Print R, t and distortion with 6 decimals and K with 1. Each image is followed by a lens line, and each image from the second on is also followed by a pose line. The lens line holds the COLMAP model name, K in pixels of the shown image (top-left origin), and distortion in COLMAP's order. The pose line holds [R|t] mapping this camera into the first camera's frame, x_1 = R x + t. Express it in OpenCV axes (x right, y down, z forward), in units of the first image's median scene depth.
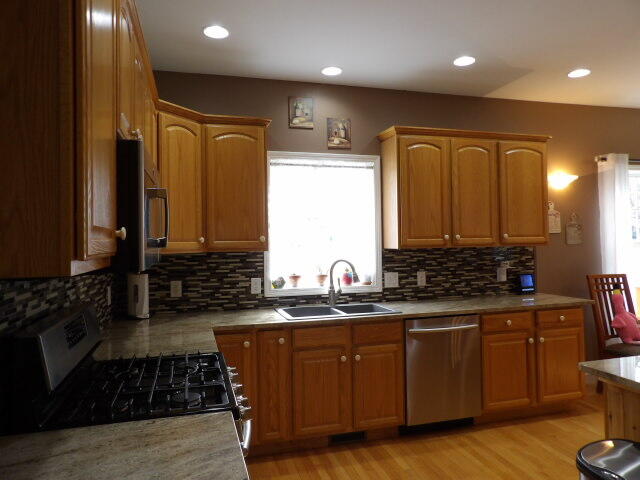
lens RADIAL K [[457.2, 0, 317.4], [0, 457.2, 237.5], [0, 0, 1]] dist [-0.050168, 0.063328]
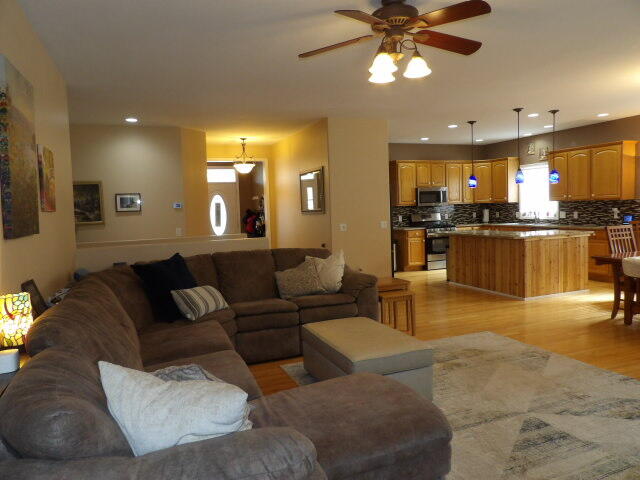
lens RADIAL K [[457.2, 0, 317.4], [0, 457.2, 237.5], [0, 0, 1]] dist [-0.050168, 0.063328]
pose [[0.103682, 0.075597, -0.991733, 2.474884], [0.027392, 0.996512, 0.078825, -0.007214], [0.994233, -0.035338, 0.101249, -0.493854]]
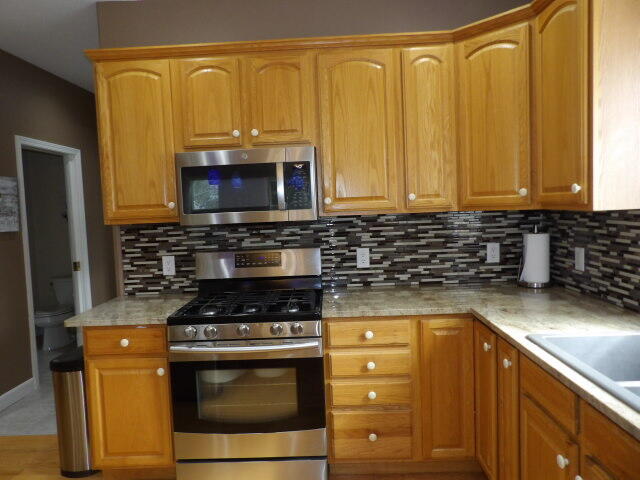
lens RADIAL K [[457.2, 0, 317.4], [0, 457.2, 237.5], [0, 0, 1]] dist [-0.050168, 0.063328]
pose [[-0.289192, 0.089102, -0.953115, 0.449525], [0.036557, 0.995960, 0.082015, 0.007040], [0.956573, -0.011125, -0.291281, 0.774084]]
